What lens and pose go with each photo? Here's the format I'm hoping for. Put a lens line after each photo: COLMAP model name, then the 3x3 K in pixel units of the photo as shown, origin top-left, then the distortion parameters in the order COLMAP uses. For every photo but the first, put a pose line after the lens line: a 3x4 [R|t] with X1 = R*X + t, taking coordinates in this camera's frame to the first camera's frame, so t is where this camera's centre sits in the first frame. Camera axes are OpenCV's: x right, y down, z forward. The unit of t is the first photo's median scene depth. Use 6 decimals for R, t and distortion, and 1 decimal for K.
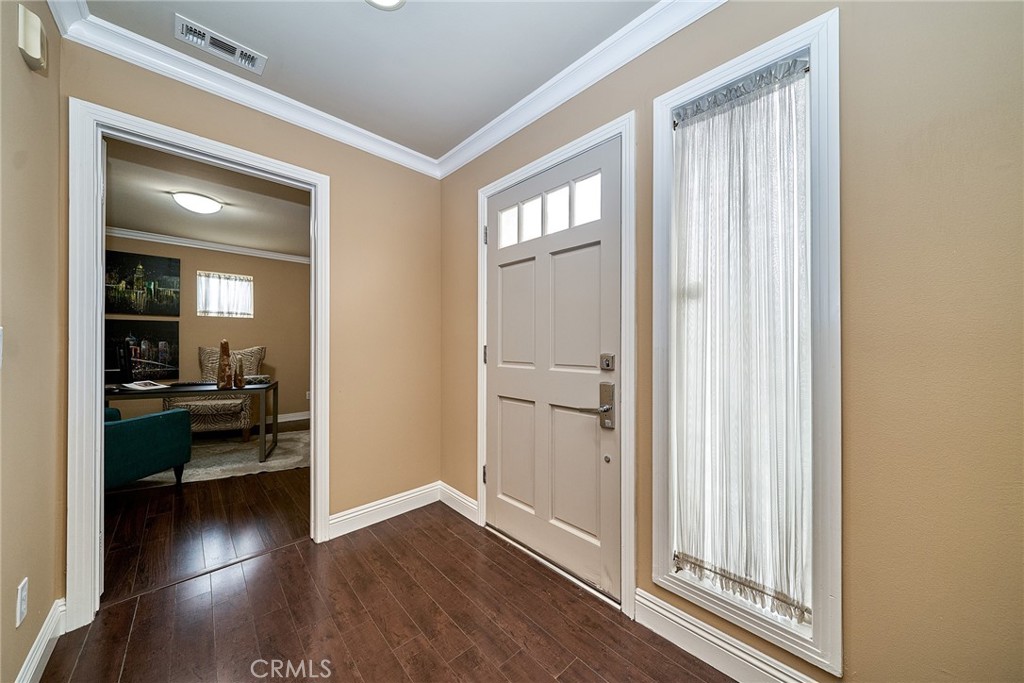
lens RADIAL K [[351.1, 0, 512.0], [0, 351.1, 341.5], [0, 0, 1]] dist [-0.000680, -0.000007]
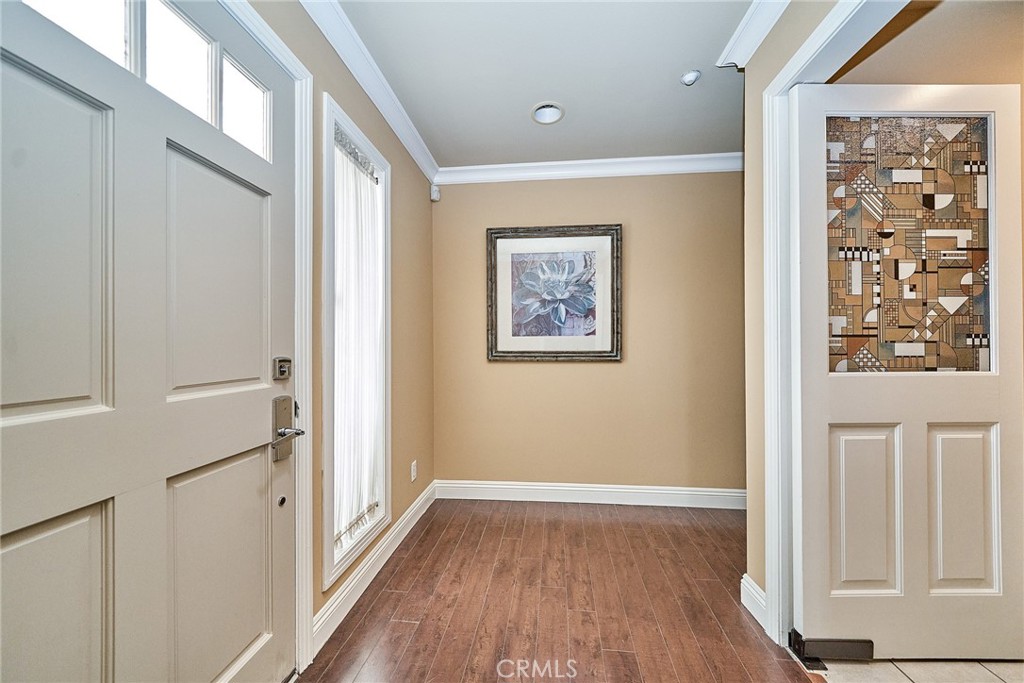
lens RADIAL K [[351.1, 0, 512.0], [0, 351.1, 341.5], [0, 0, 1]] dist [-0.000680, -0.000007]
pose [[-0.654734, 0.005512, 0.755839, -0.413881], [-0.006323, 0.999898, -0.012768, 0.005981], [-0.755833, -0.013139, -0.654633, 0.777900]]
